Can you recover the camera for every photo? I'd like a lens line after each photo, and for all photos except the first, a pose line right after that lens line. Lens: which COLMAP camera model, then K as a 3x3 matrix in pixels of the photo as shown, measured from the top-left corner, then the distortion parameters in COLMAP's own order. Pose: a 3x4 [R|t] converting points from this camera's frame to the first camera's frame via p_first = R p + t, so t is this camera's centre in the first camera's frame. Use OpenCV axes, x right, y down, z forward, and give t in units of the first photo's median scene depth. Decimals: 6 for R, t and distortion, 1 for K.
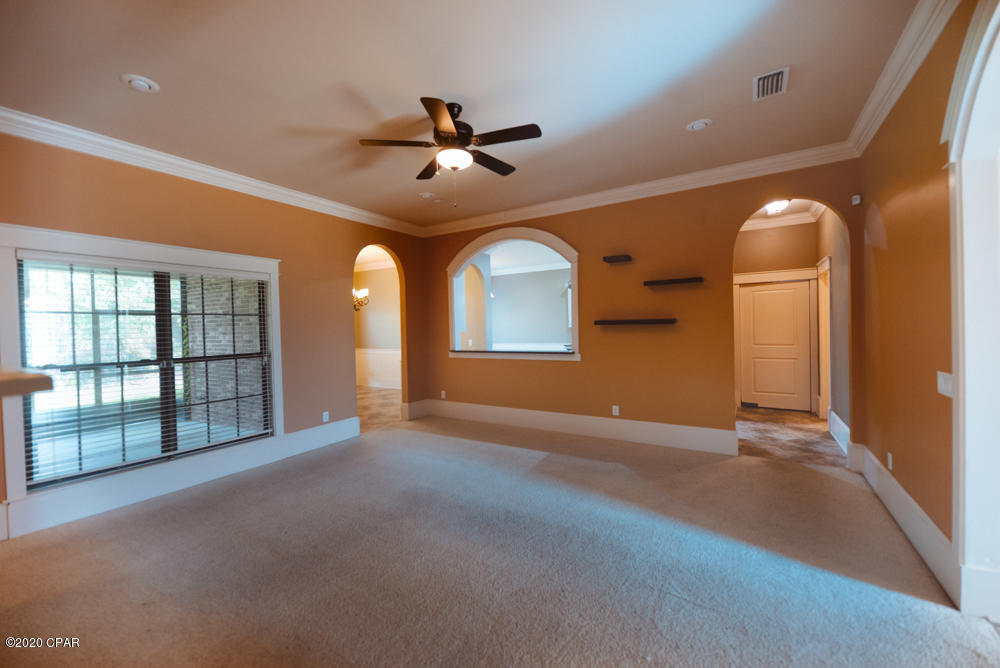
lens RADIAL K [[399.7, 0, 500.0], [0, 399.7, 331.9], [0, 0, 1]] dist [0.015104, -0.009751]
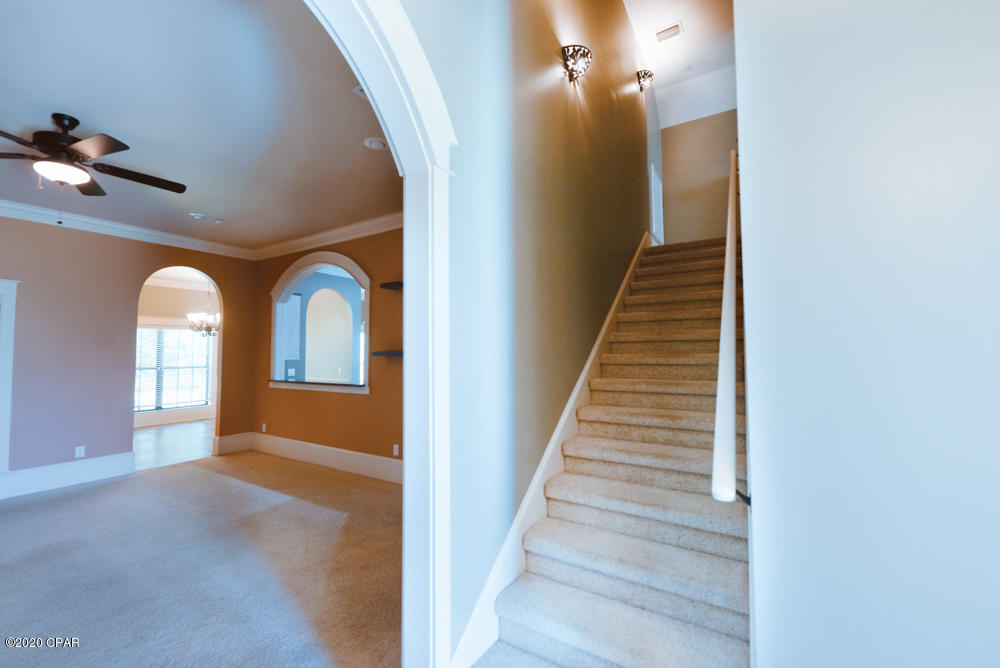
lens RADIAL K [[403.4, 0, 498.4], [0, 403.4, 332.6], [0, 0, 1]] dist [0.003119, -0.000037]
pose [[0.999865, 0.015294, -0.005975, 0.506801], [-0.015650, 0.997763, -0.064993, -0.013930], [0.004967, 0.065078, 0.997868, 0.065079]]
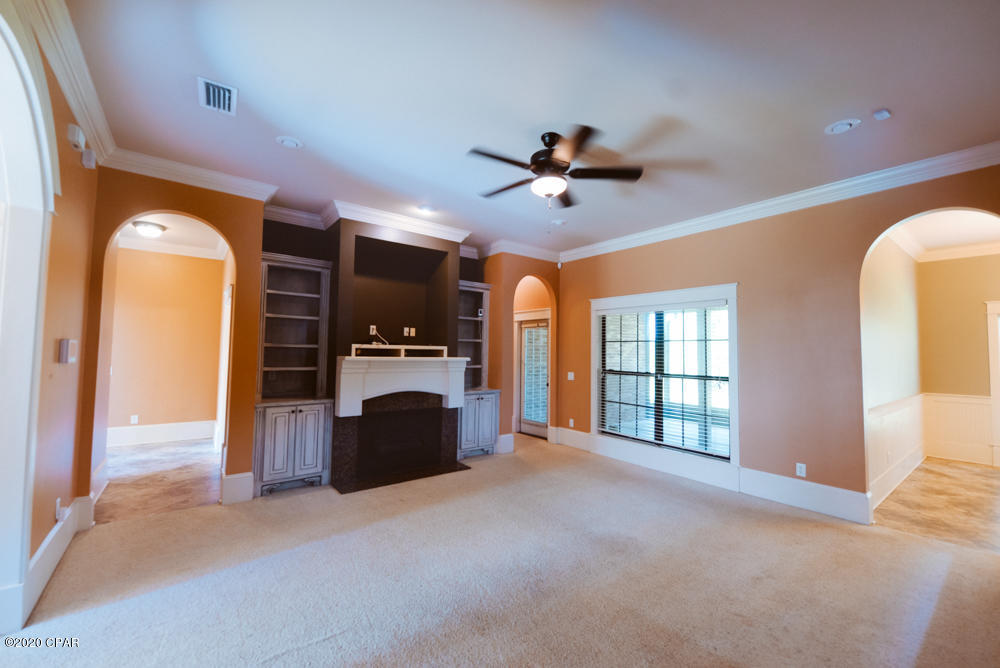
lens RADIAL K [[399.7, 0, 500.0], [0, 399.7, 331.9], [0, 0, 1]] dist [0.015104, -0.009751]
pose [[-0.346808, -0.031470, -0.937408, 0.490496], [-0.022229, 0.999432, -0.025328, -0.021189], [0.937673, 0.012054, -0.347310, 0.704364]]
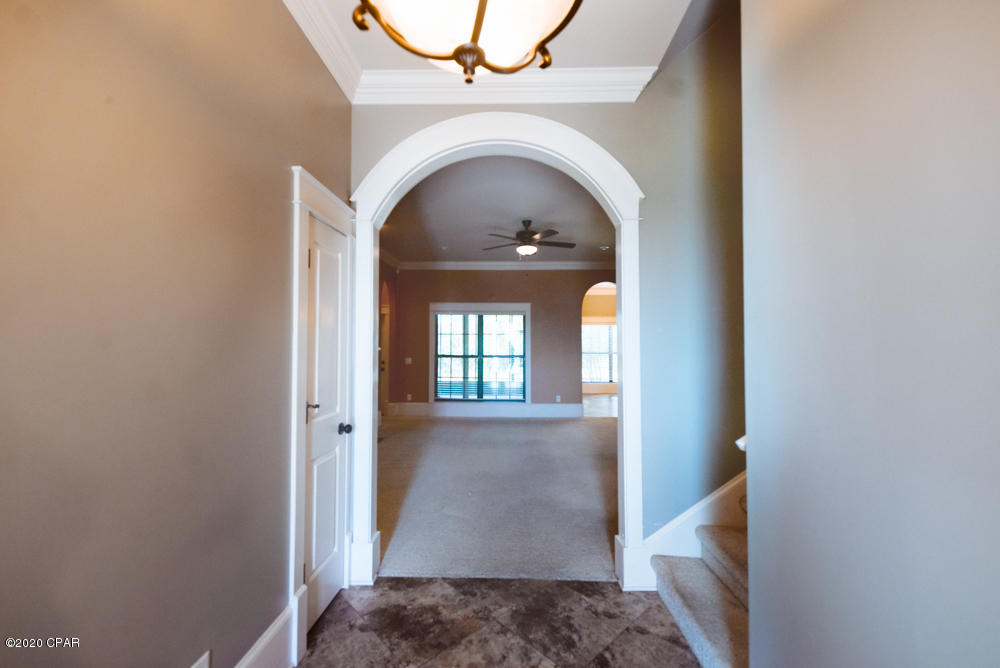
lens RADIAL K [[399.7, 0, 500.0], [0, 399.7, 331.9], [0, 0, 1]] dist [0.015104, -0.009751]
pose [[0.508529, -0.004393, -0.861034, 0.778351], [-0.026625, 0.999429, -0.020824, -0.011200], [0.860633, 0.033515, 0.508122, 0.000125]]
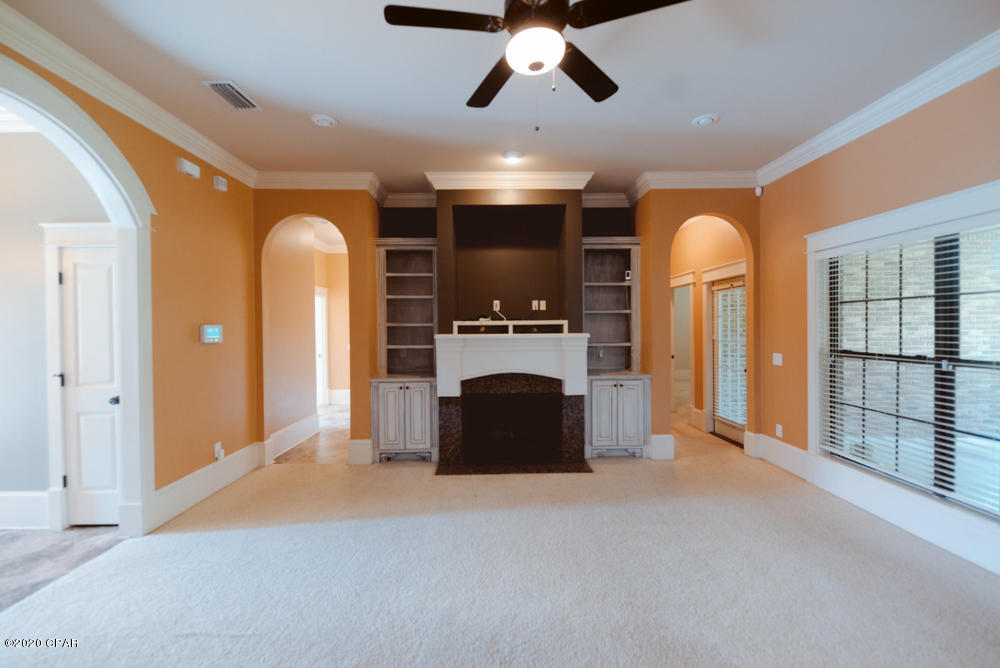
lens RADIAL K [[399.7, 0, 500.0], [0, 399.7, 331.9], [0, 0, 1]] dist [0.015104, -0.009751]
pose [[-0.835702, 0.034617, -0.548091, 0.161919], [0.019374, 0.999249, 0.033570, -0.013725], [0.548841, 0.017436, -0.835745, 0.847427]]
